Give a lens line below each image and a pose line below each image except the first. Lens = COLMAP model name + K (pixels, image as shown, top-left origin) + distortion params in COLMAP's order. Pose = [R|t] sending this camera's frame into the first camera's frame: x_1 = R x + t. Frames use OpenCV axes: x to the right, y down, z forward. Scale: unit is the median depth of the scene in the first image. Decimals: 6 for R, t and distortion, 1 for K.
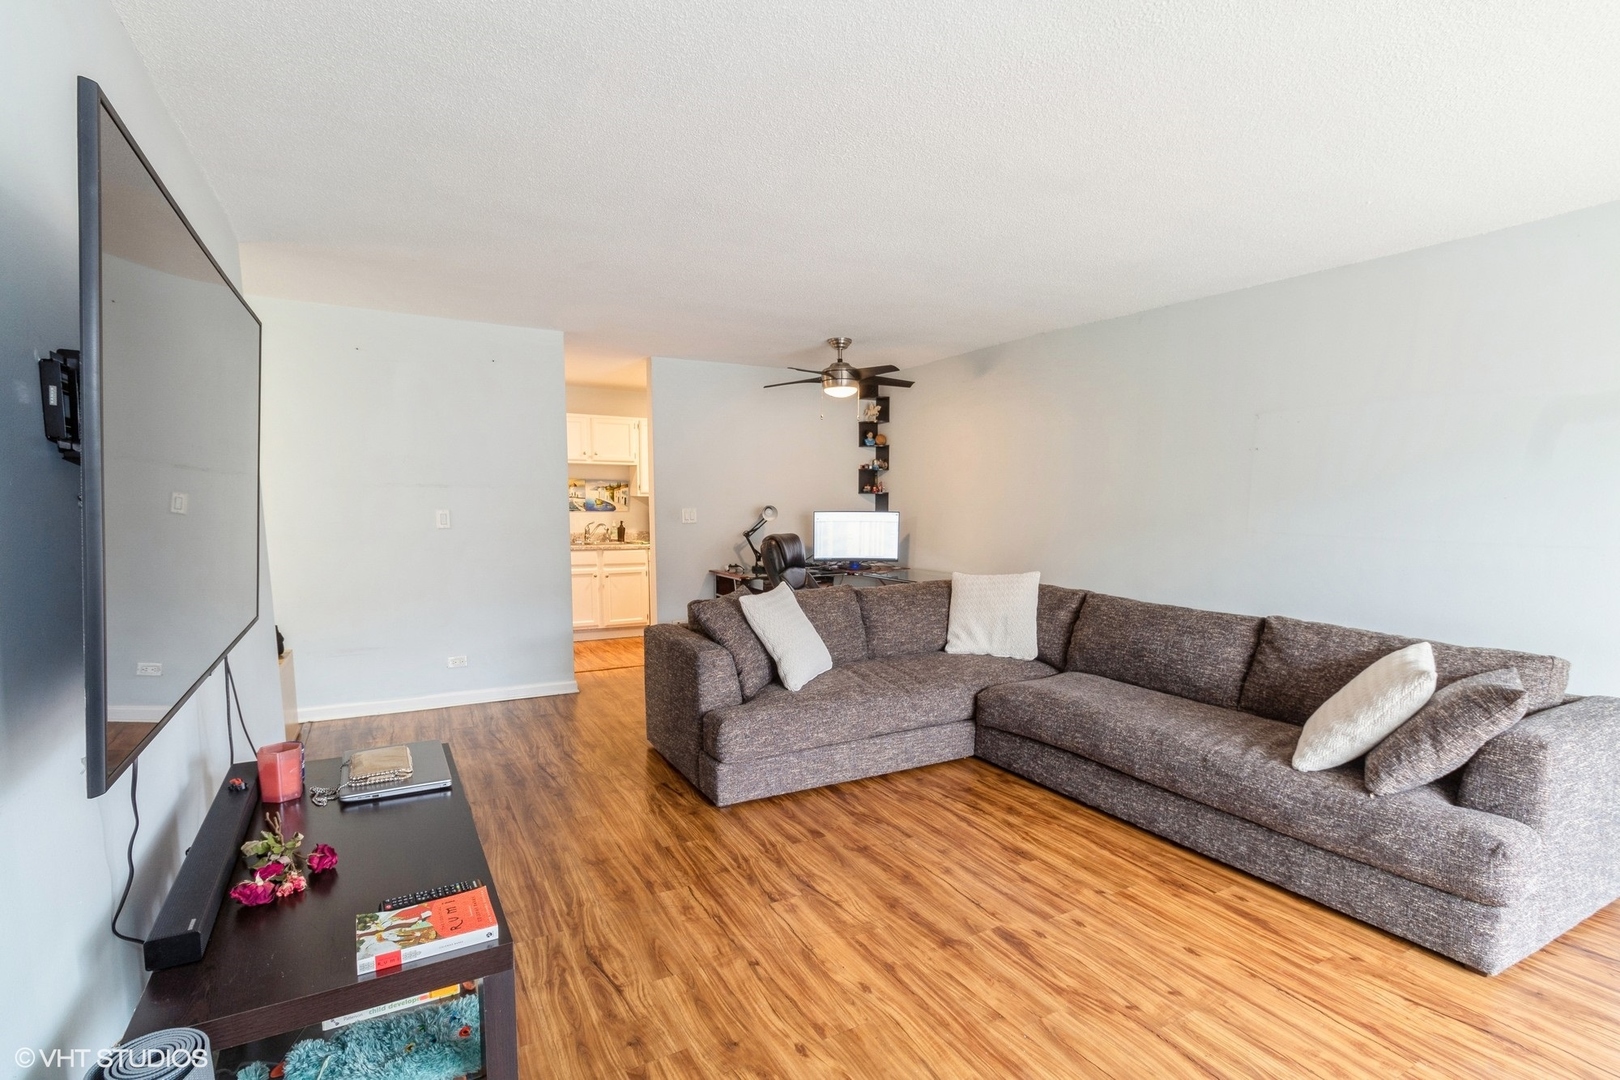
lens RADIAL K [[777.2, 0, 810.0], [0, 777.2, 540.0], [0, 0, 1]] dist [0.000053, -0.000012]
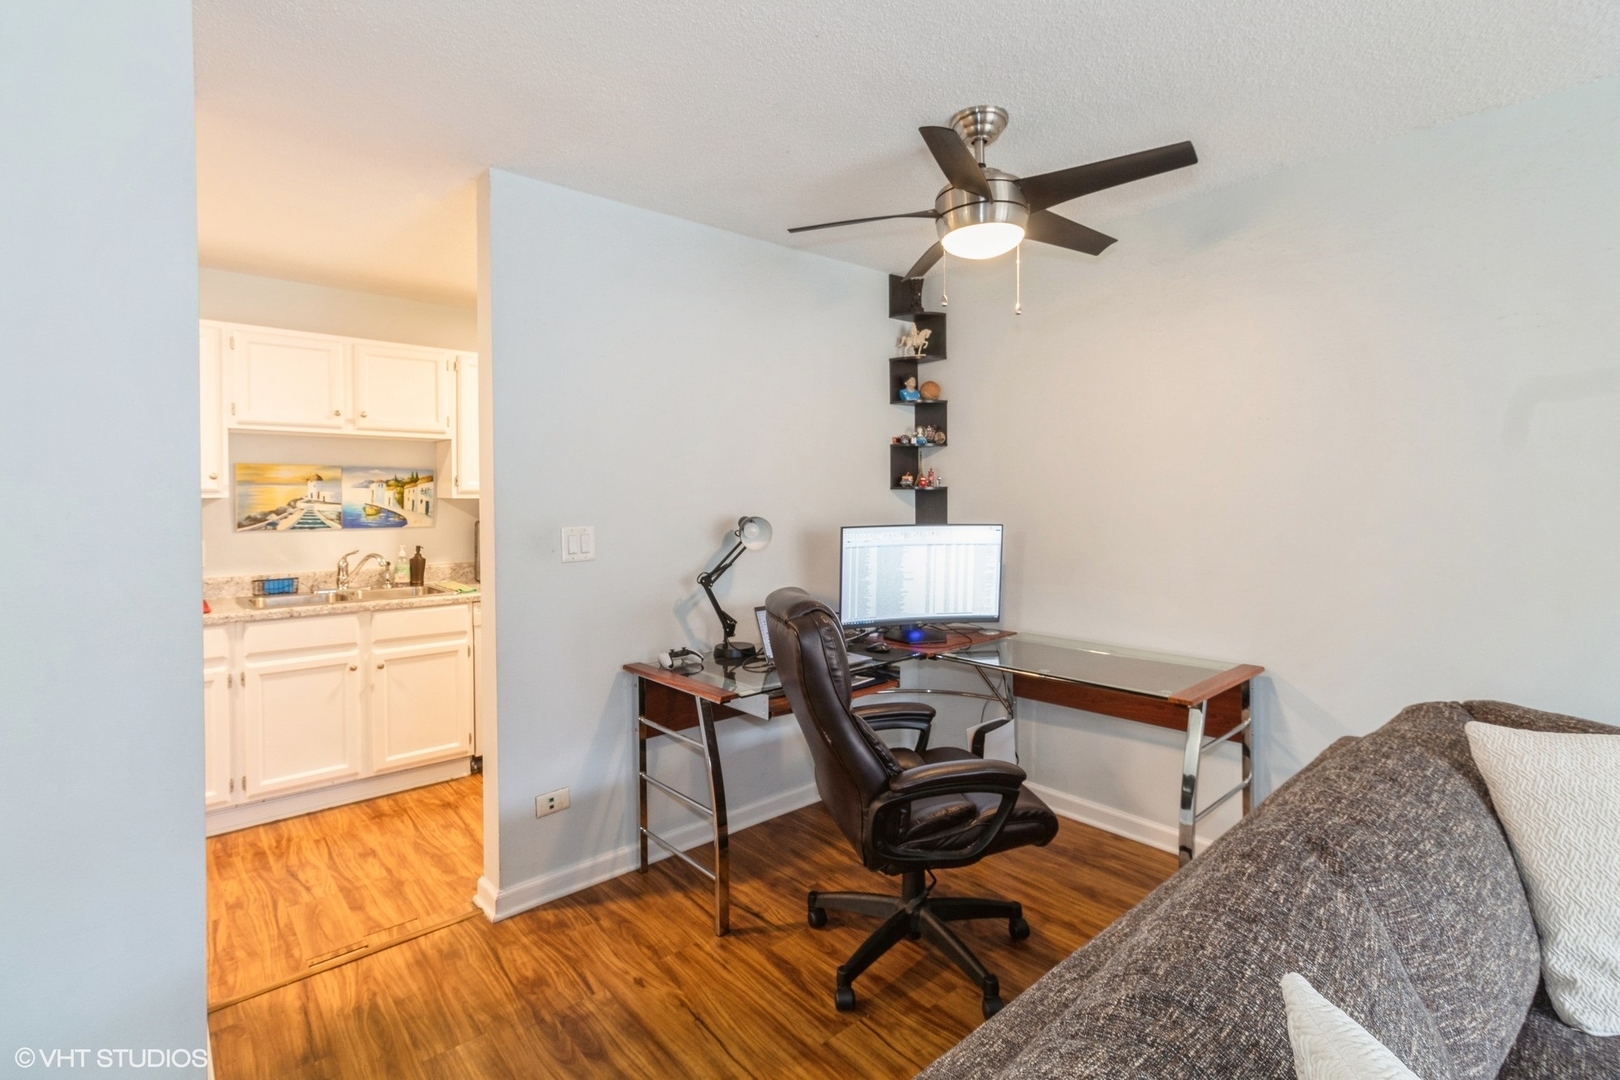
lens RADIAL K [[765.1, 0, 805.2], [0, 765.1, 476.4], [0, 0, 1]] dist [0.002748, 0.000381]
pose [[0.977845, -0.004371, 0.209286, -0.107216], [0.021089, 0.996752, -0.077720, -0.028728], [-0.208266, 0.080412, 0.974761, 0.493299]]
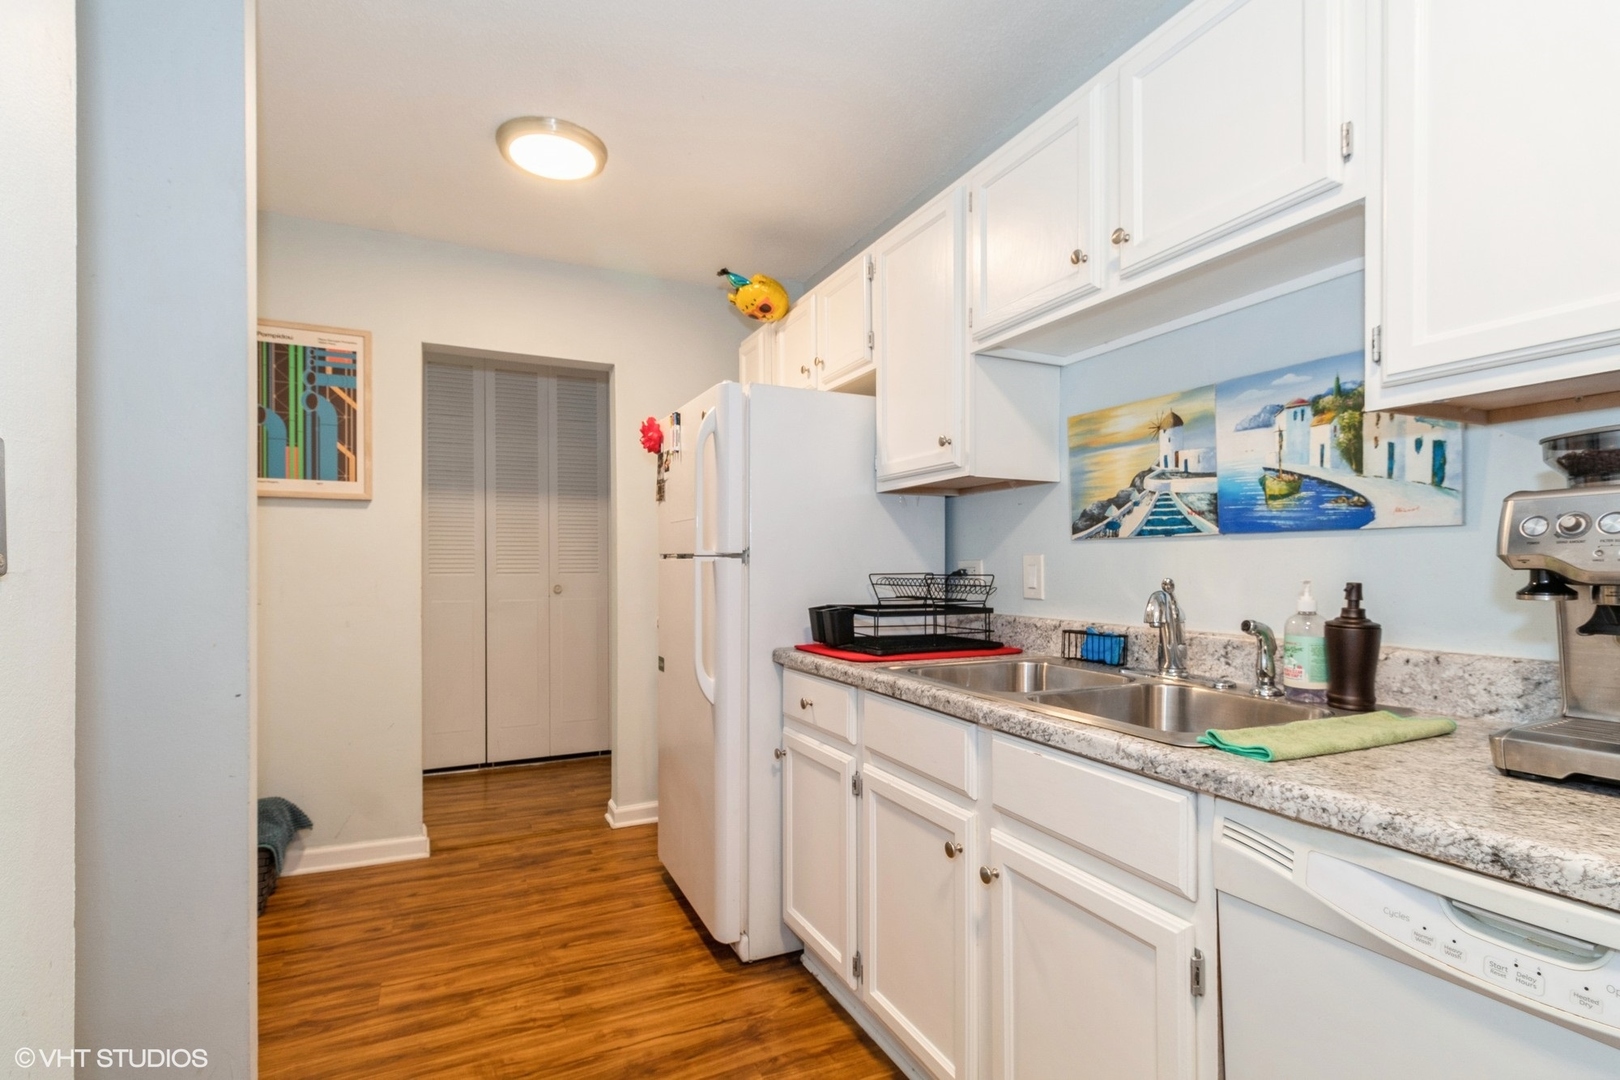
lens RADIAL K [[777.3, 0, 905.6], [0, 777.3, 574.5], [0, 0, 1]] dist [0.000174, 0.000050]
pose [[-0.056771, -0.004678, -0.998376, -0.080404], [-0.059457, 0.998230, -0.001296, -0.023010], [0.996615, 0.059287, -0.056949, 1.024266]]
